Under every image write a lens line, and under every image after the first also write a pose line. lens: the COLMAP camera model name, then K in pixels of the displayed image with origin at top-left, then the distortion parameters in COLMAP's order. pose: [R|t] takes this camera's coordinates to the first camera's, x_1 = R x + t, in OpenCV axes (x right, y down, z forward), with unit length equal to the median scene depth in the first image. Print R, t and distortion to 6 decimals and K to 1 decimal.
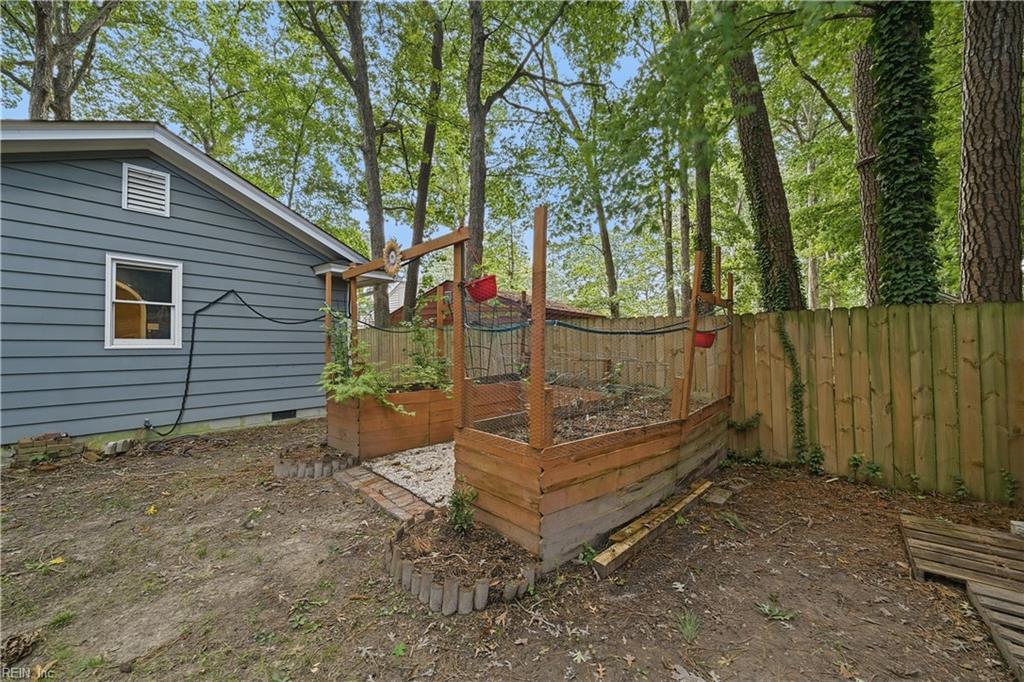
lens RADIAL K [[402.0, 0, 507.2], [0, 402.0, 337.7], [0, 0, 1]] dist [0.000503, -0.001334]
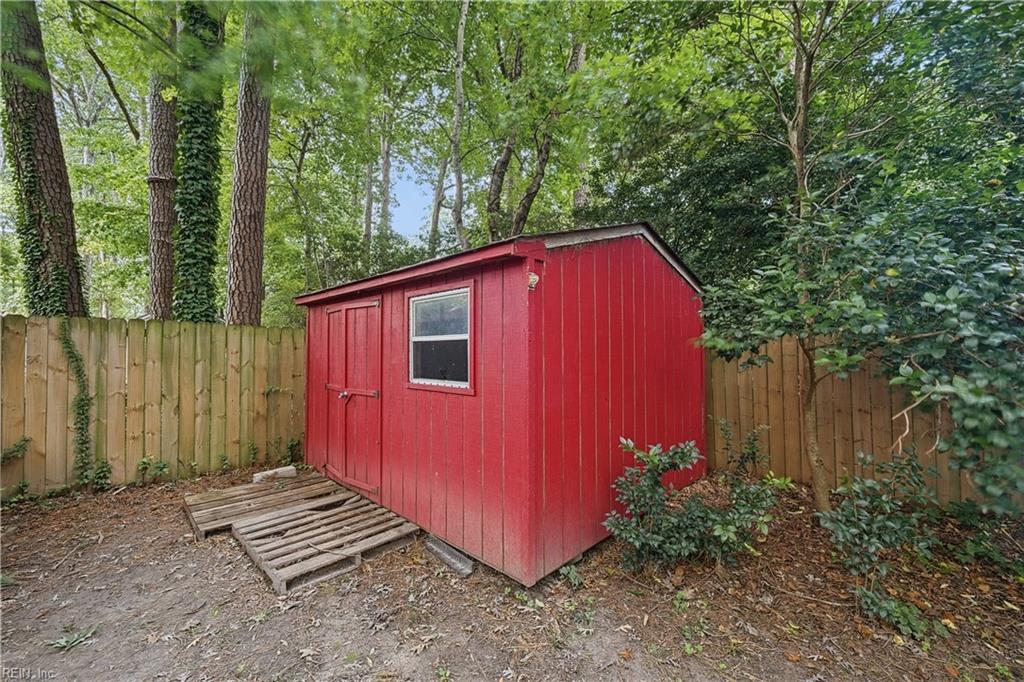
lens RADIAL K [[402.0, 0, 509.3], [0, 402.0, 343.1], [0, 0, 1]] dist [0.000503, -0.001334]
pose [[0.094912, 0.031356, 0.994992, -0.106893], [-0.021553, 0.999334, -0.029437, -0.003087], [-0.995252, -0.018652, 0.095525, -0.052658]]
